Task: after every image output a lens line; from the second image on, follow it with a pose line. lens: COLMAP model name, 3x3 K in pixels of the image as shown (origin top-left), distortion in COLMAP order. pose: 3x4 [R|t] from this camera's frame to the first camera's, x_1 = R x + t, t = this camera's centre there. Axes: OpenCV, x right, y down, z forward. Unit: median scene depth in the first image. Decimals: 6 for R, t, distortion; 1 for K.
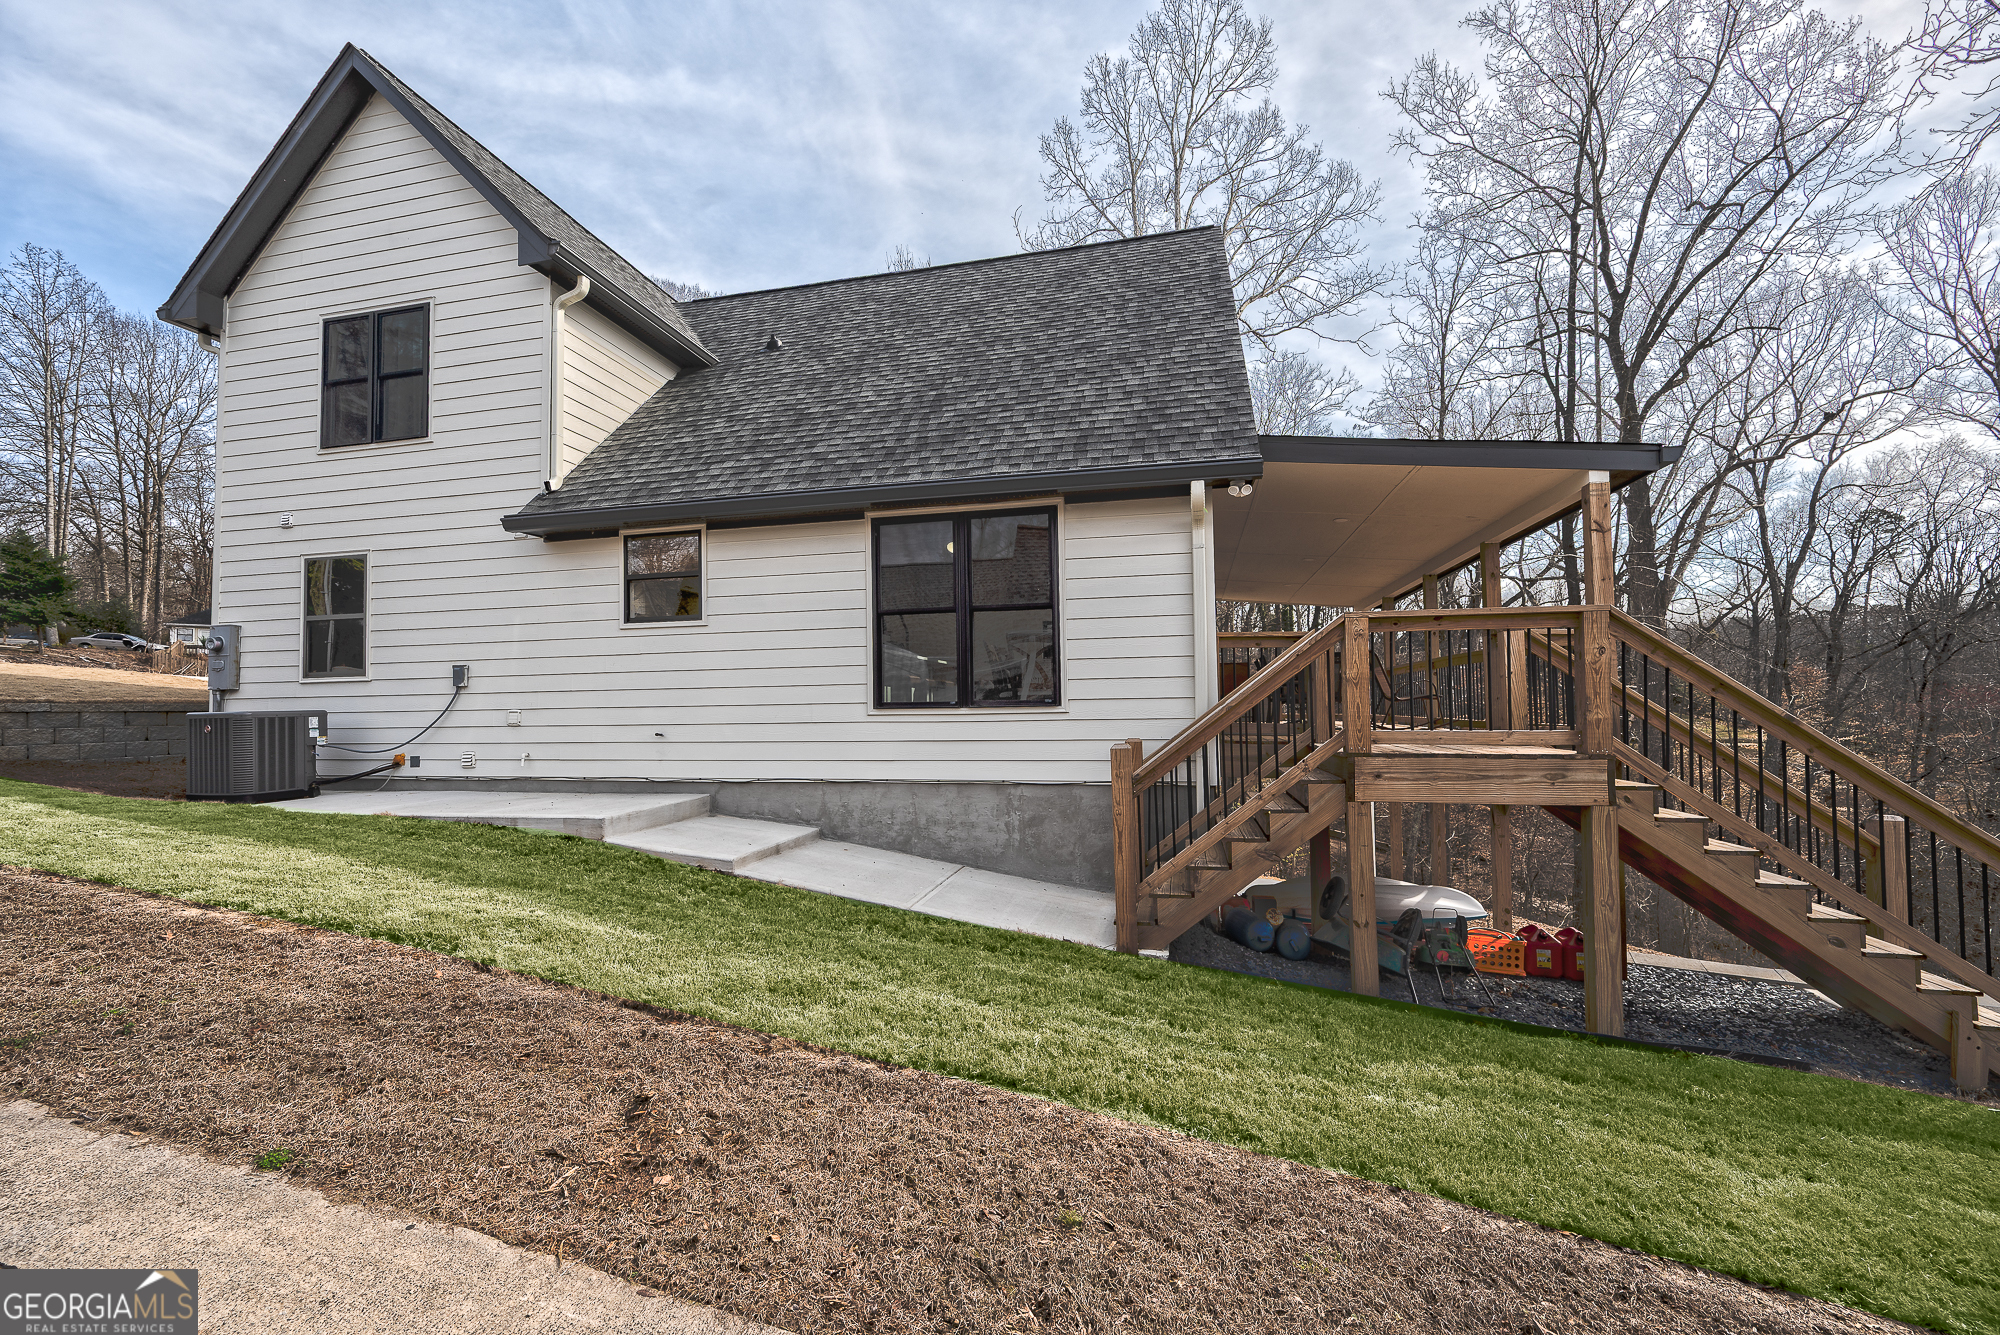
lens RADIAL K [[773.6, 0, 1000.0], [0, 773.6, 667.5], [0, 0, 1]] dist [-0.009645, 0.000187]
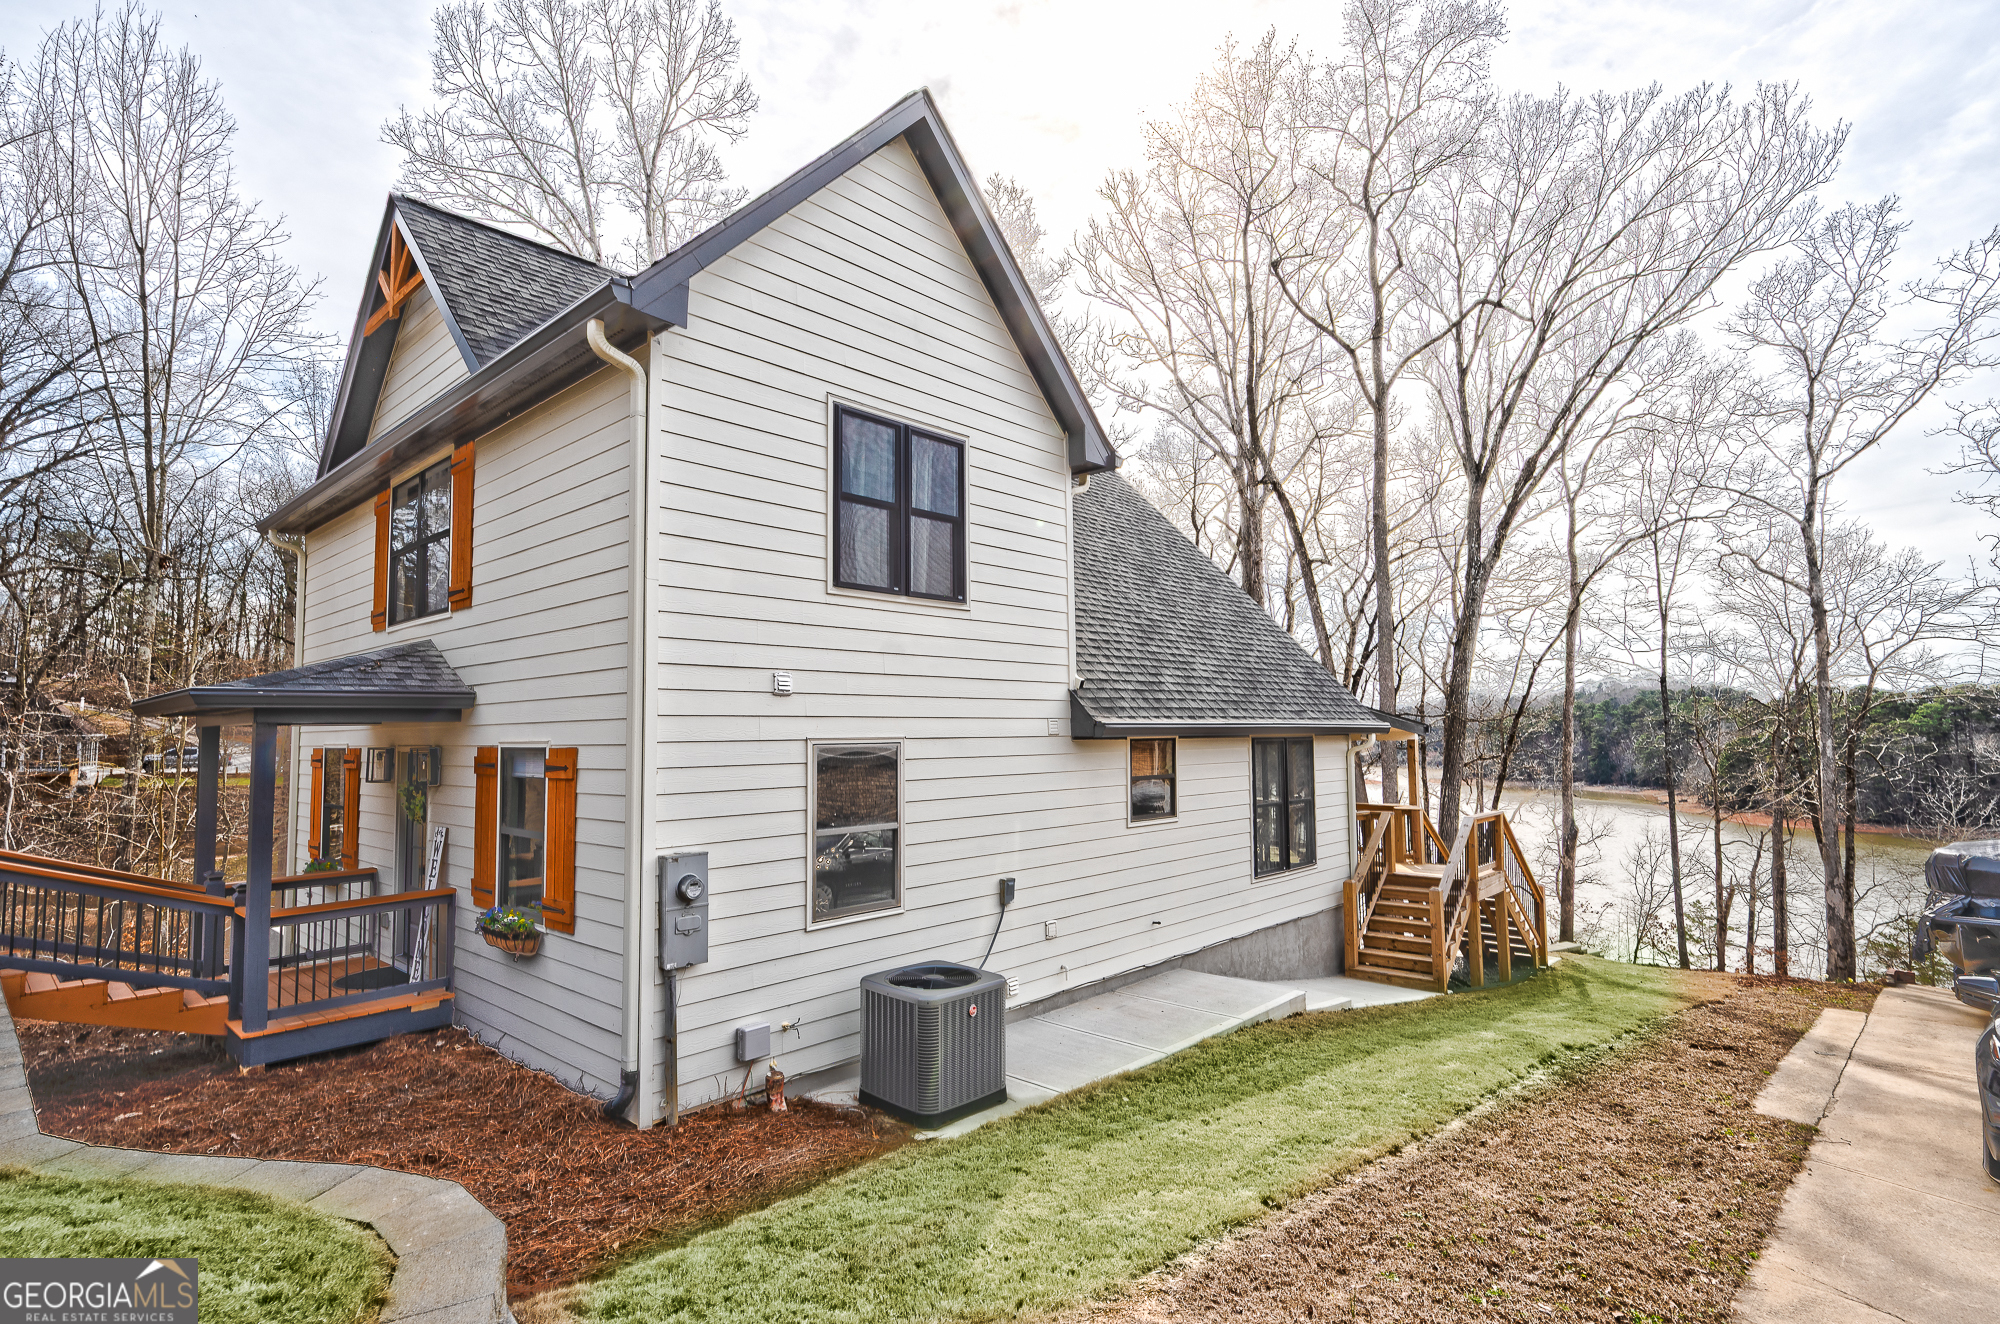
lens RADIAL K [[985.8, 0, 1000.0], [0, 985.8, 662.0], [0, 0, 1]] dist [0.000740, 0.000042]
pose [[0.505896, 0.074269, 0.859391, -1.628306], [-0.038834, 0.997237, -0.063321, -0.170849], [-0.861720, -0.001340, 0.507382, 0.426522]]
